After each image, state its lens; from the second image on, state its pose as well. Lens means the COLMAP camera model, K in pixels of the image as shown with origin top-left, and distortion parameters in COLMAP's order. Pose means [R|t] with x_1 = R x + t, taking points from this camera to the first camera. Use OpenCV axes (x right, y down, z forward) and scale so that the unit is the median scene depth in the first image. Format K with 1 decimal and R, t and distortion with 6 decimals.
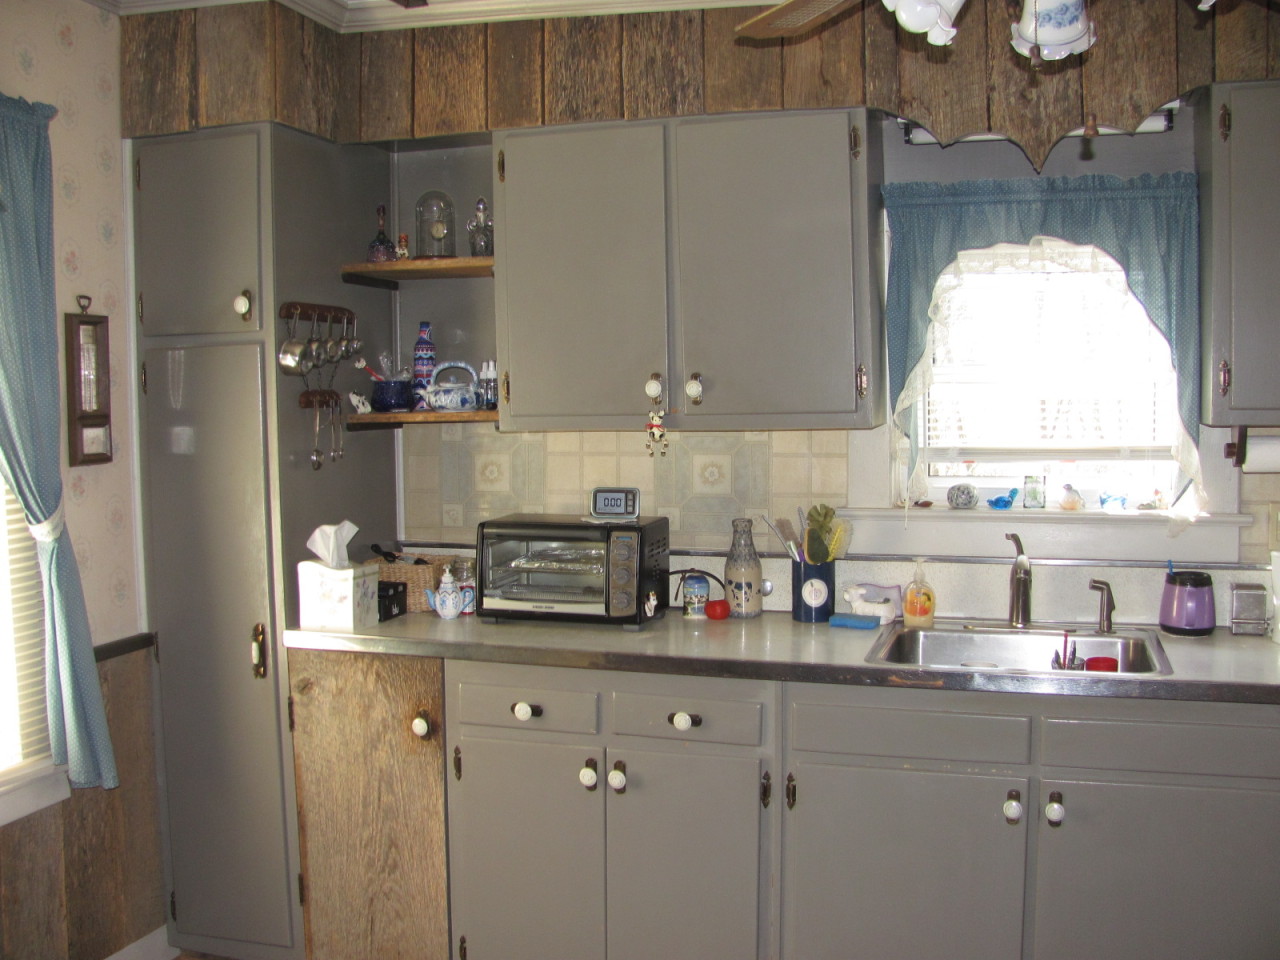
lens RADIAL K [[1350.9, 0, 640.0], [0, 1350.9, 480.0], [0, 0, 1]] dist [-0.229336, 0.289973]
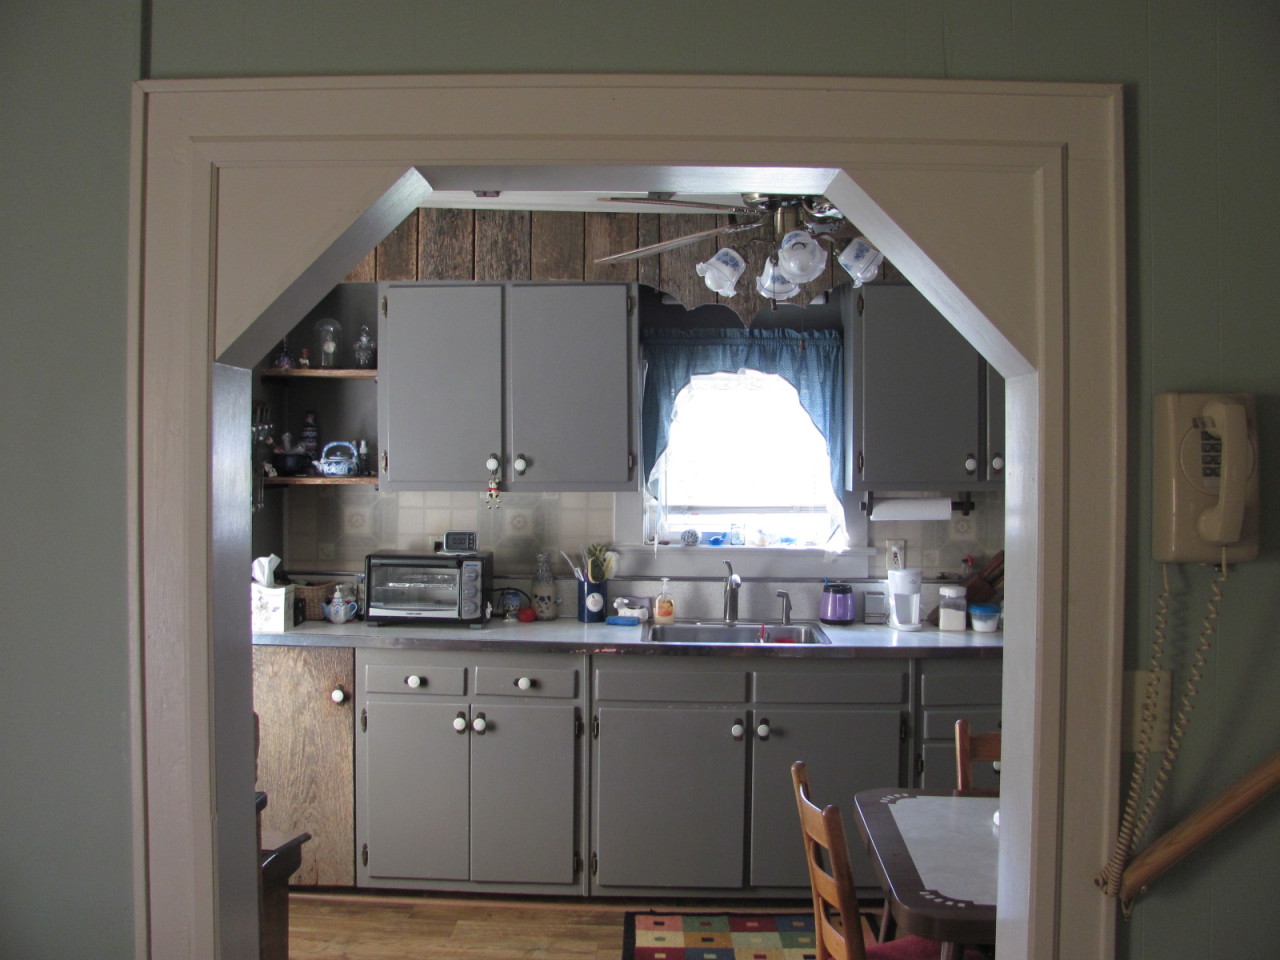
lens RADIAL K [[1350.9, 0, 640.0], [0, 1350.9, 480.0], [0, 0, 1]] dist [-0.229336, 0.289973]
pose [[0.963203, 0.010507, 0.268571, -0.231904], [0.000119, 0.999219, -0.039519, 0.007973], [-0.268776, 0.038097, 0.962449, -0.469681]]
